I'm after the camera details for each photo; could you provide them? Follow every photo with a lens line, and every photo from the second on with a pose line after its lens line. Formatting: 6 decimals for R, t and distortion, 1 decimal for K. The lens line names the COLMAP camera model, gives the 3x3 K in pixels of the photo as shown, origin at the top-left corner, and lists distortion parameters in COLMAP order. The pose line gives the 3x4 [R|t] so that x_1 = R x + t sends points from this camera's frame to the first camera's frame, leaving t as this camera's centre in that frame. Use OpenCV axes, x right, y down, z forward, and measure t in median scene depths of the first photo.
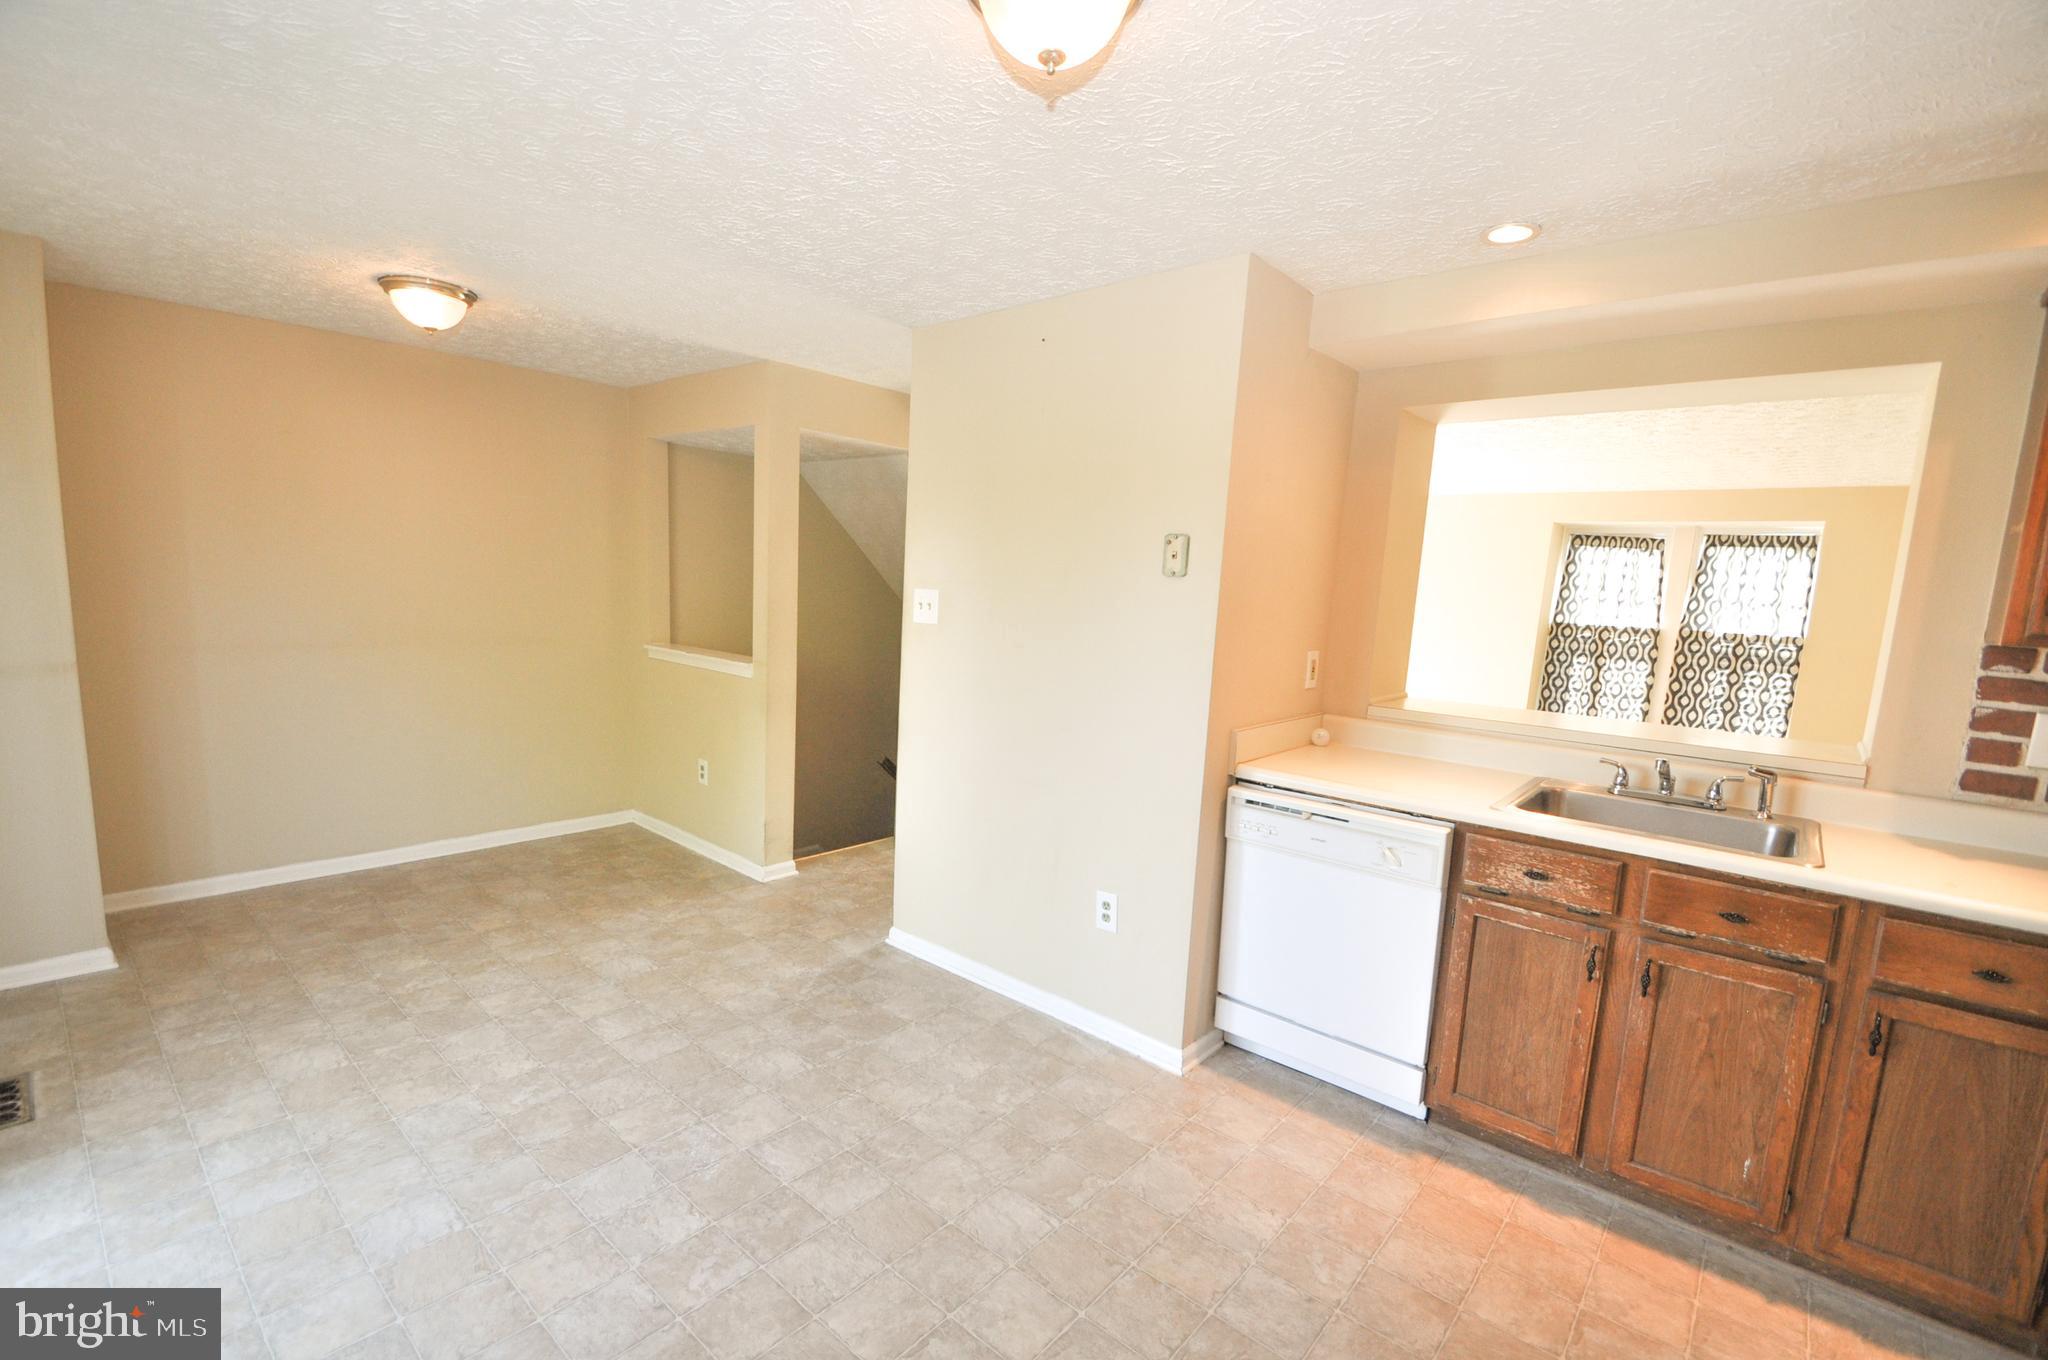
lens RADIAL K [[894.9, 0, 1006.5], [0, 894.9, 714.7], [0, 0, 1]] dist [0.015437, -0.020589]
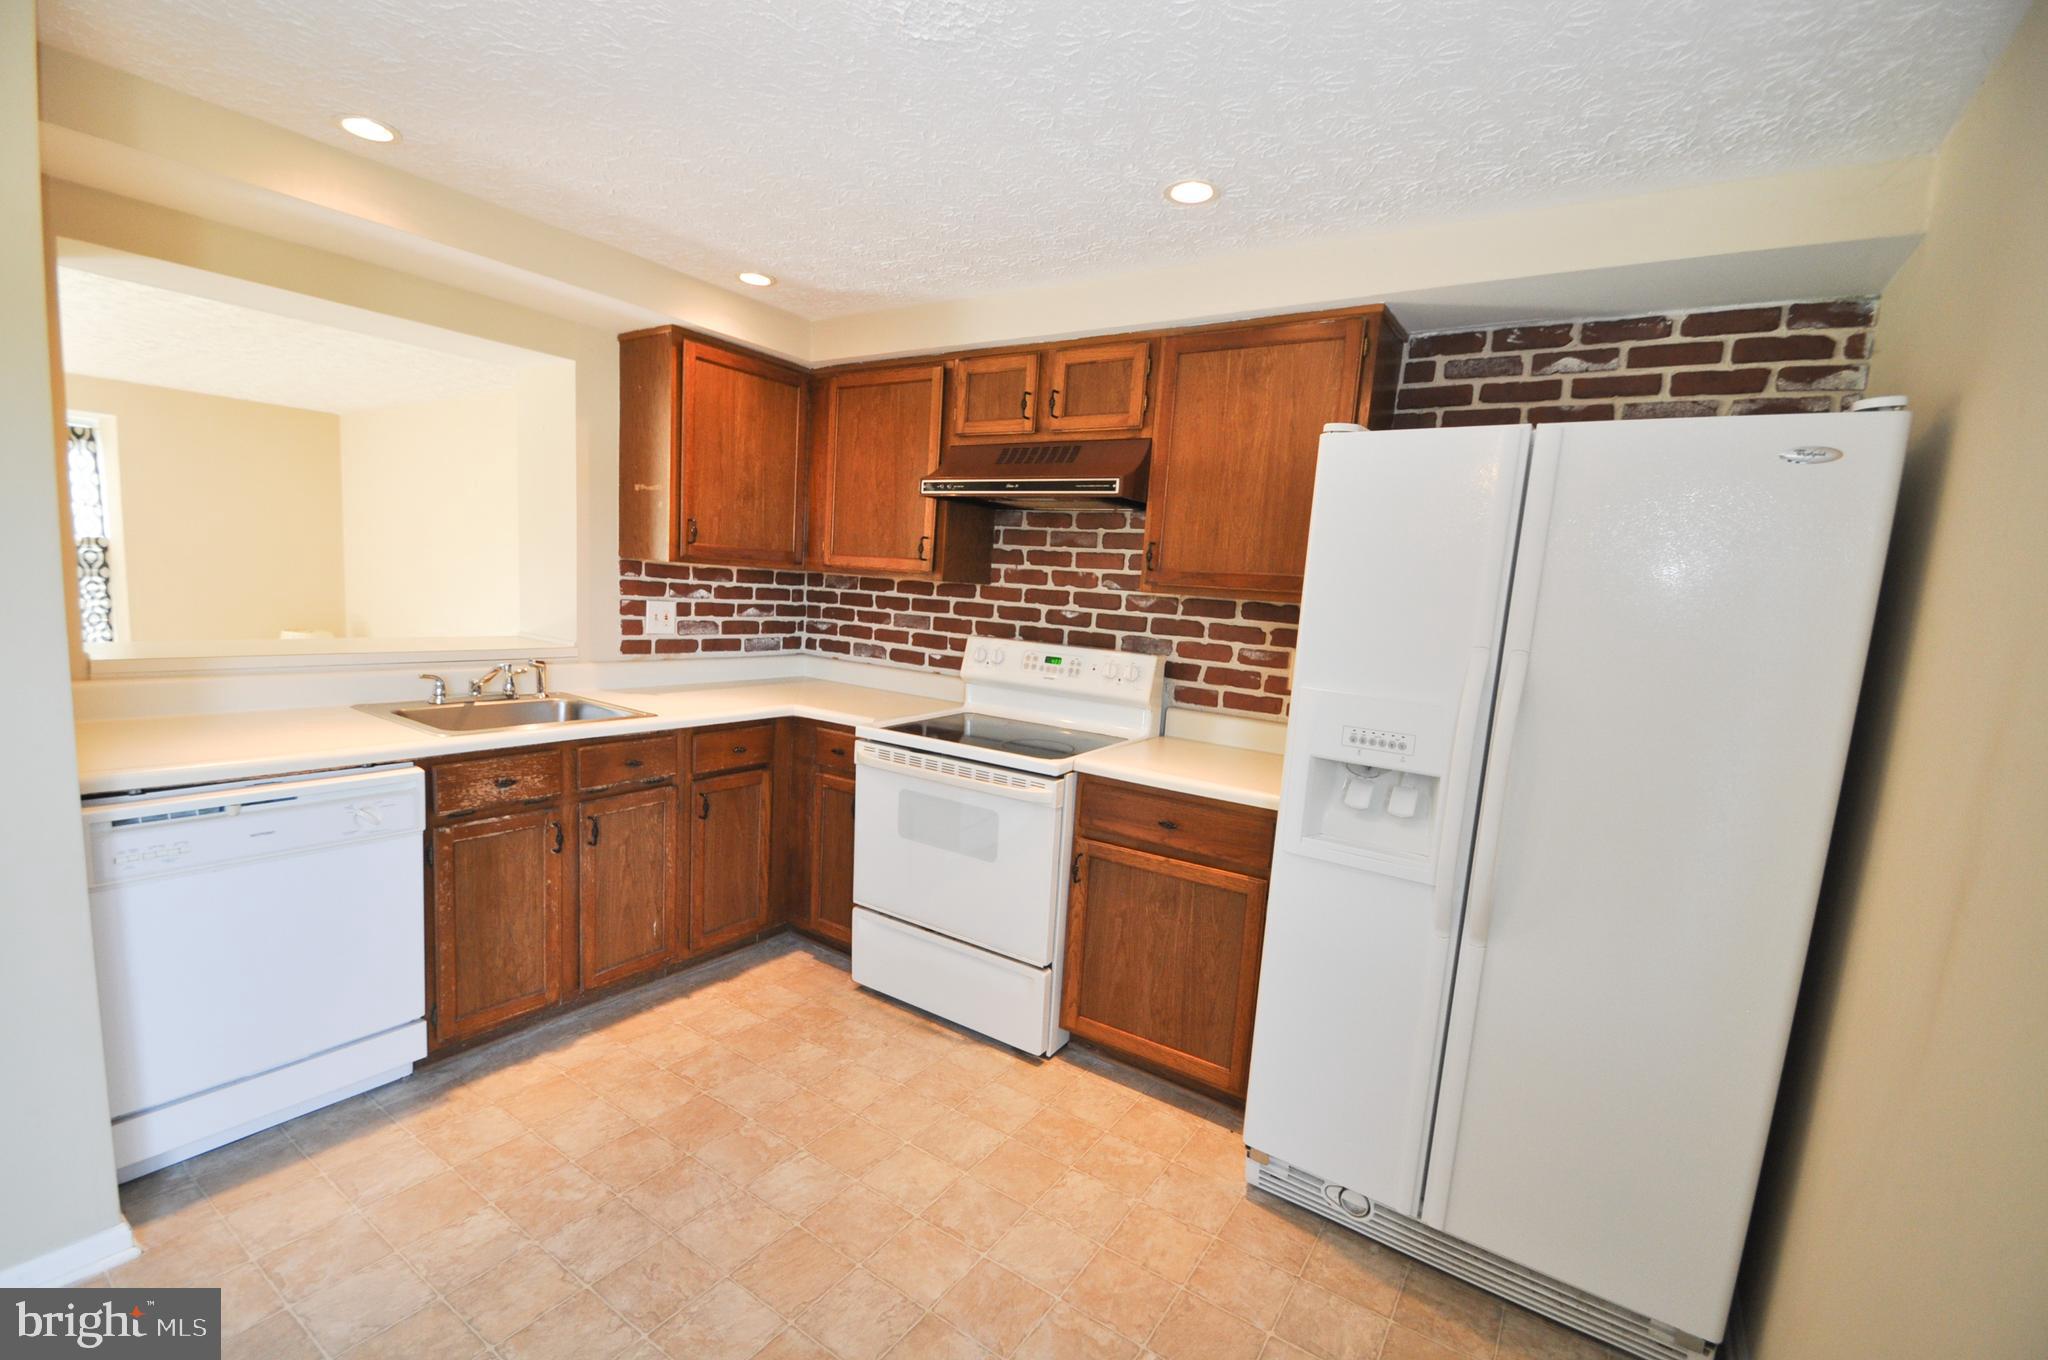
lens RADIAL K [[894.9, 0, 1006.5], [0, 894.9, 714.7], [0, 0, 1]] dist [0.015437, -0.020589]
pose [[-0.123851, -0.200066, 0.971923, -0.180300], [0.074378, 0.974837, 0.210144, -0.029640], [-0.989509, 0.098317, -0.105854, 0.165599]]
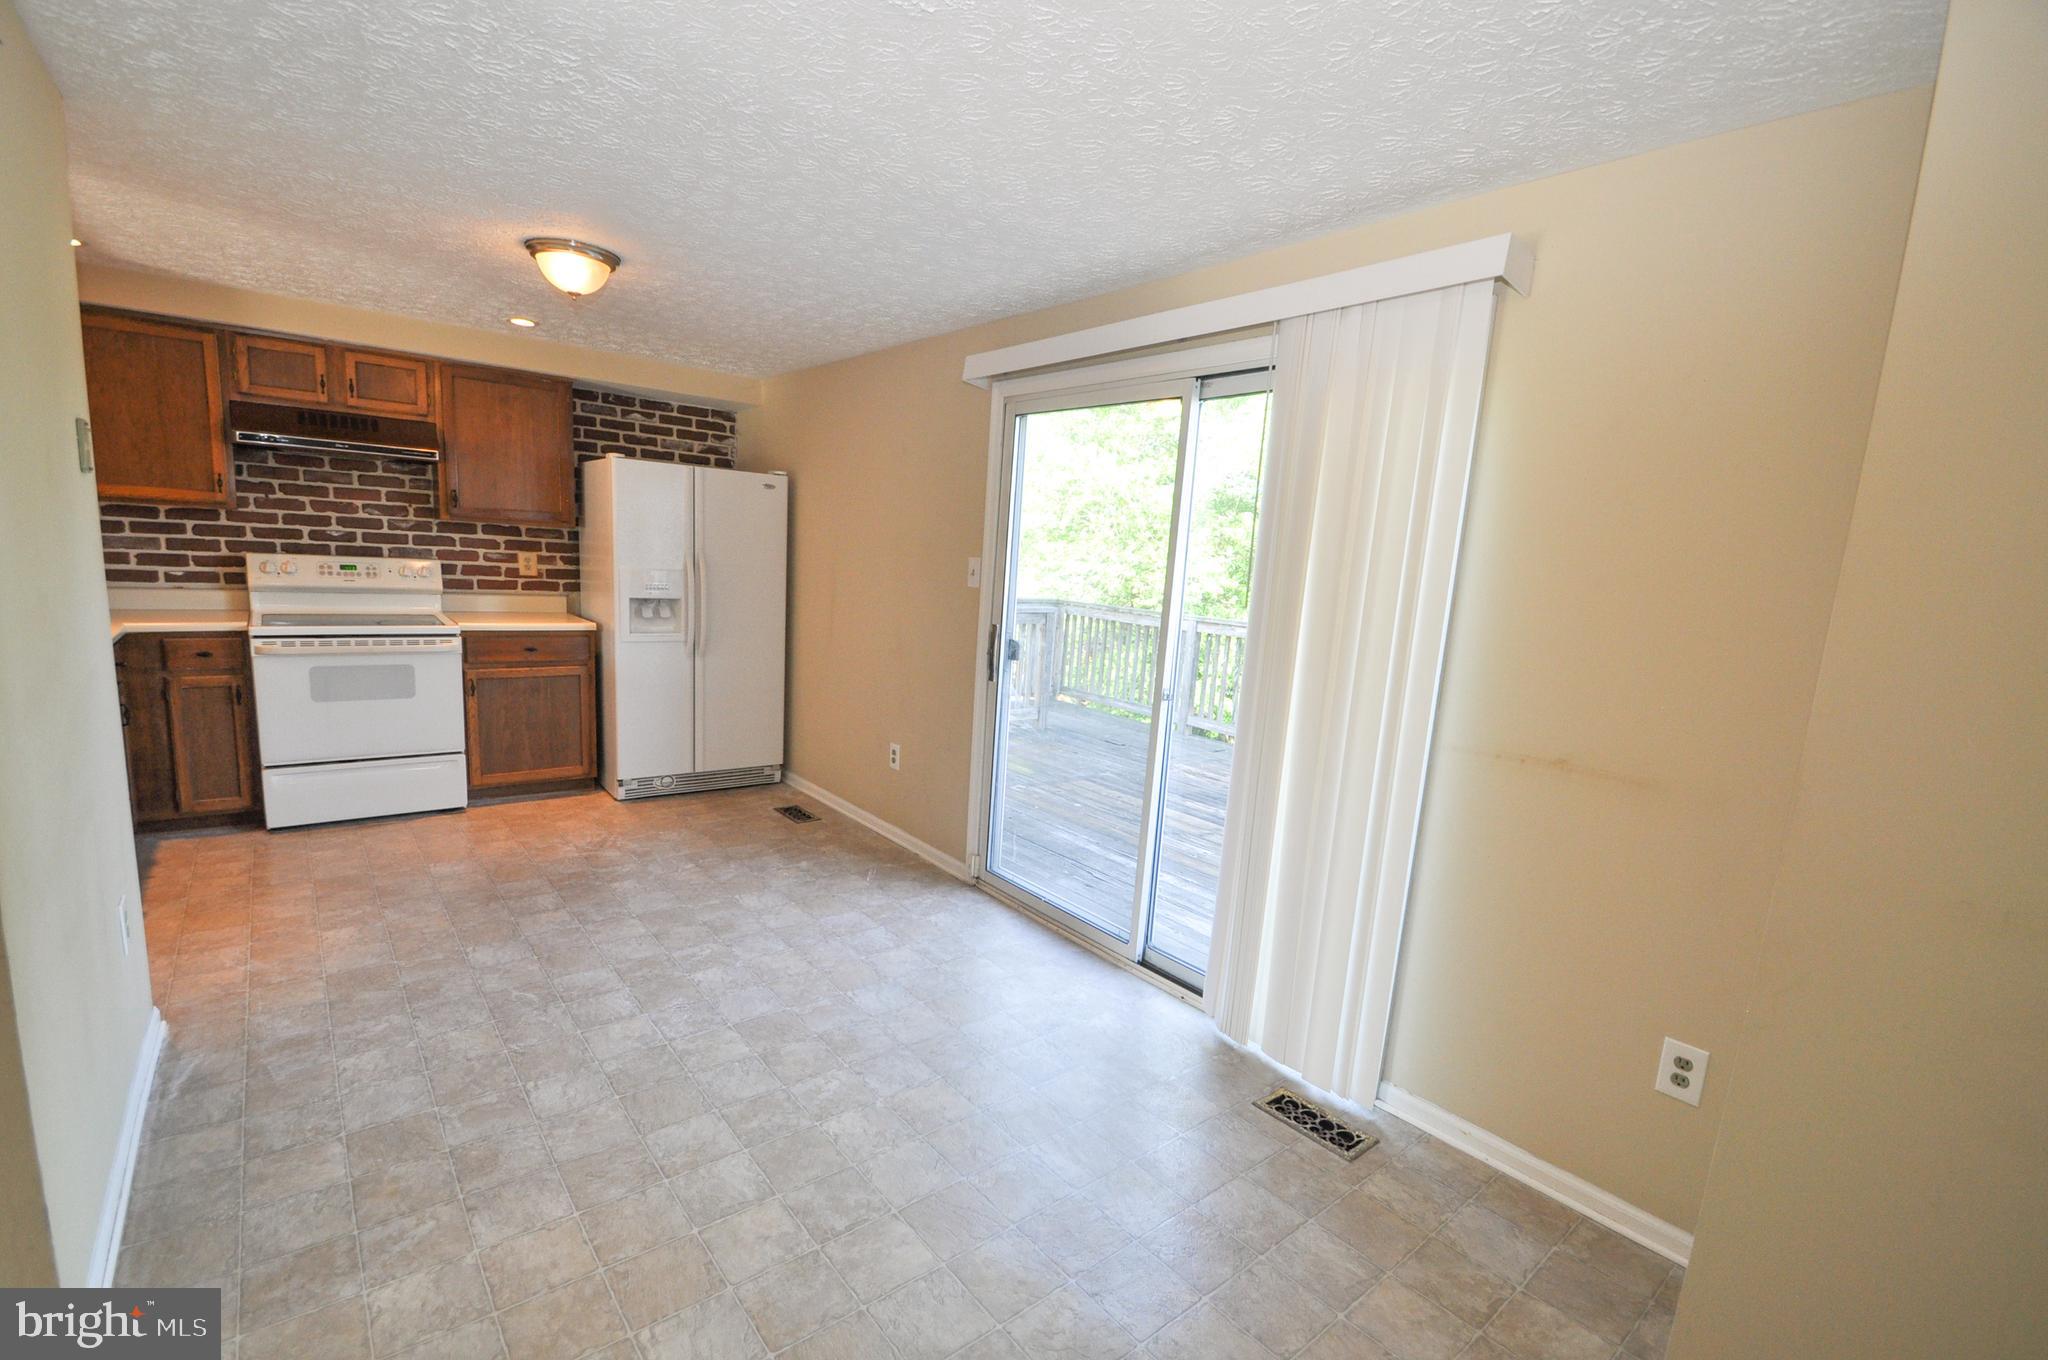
lens RADIAL K [[889.7, 0, 1014.9], [0, 889.7, 718.1], [0, 0, 1]] dist [0.001563, -0.009388]
pose [[-0.980970, -0.138507, 0.136065, -0.307462], [-0.087378, 0.940744, 0.327668, -0.111239], [-0.173387, 0.309543, -0.934944, 0.661230]]
